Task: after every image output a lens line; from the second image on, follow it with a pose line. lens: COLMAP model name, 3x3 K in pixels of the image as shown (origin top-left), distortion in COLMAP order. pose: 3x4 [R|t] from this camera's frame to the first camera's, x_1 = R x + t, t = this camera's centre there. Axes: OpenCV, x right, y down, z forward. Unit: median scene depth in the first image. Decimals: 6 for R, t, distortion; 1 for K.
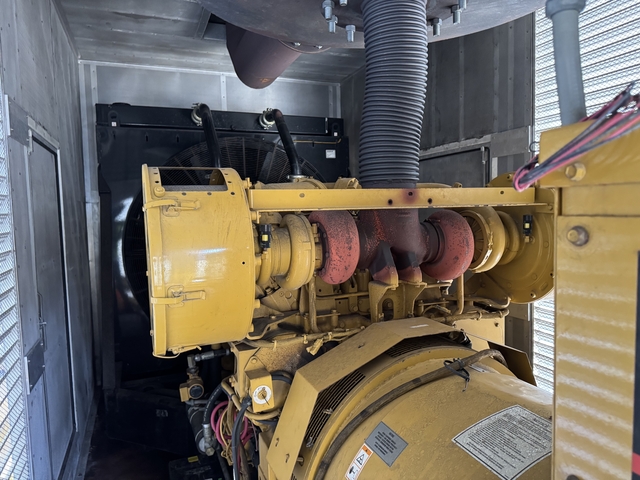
lens RADIAL K [[455.3, 0, 320.4], [0, 455.3, 242.0], [0, 0, 1]] dist [-0.002944, -0.018212]
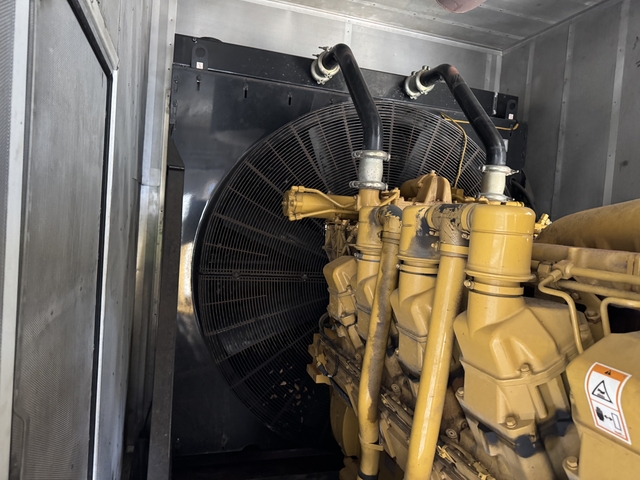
lens RADIAL K [[455.3, 0, 320.2], [0, 455.3, 237.5], [0, 0, 1]] dist [-0.002944, -0.018212]
pose [[0.993363, 0.093382, -0.067152, -0.220603], [-0.095807, 0.994824, -0.033851, -0.010525], [0.063644, 0.040060, 0.997168, 0.380058]]
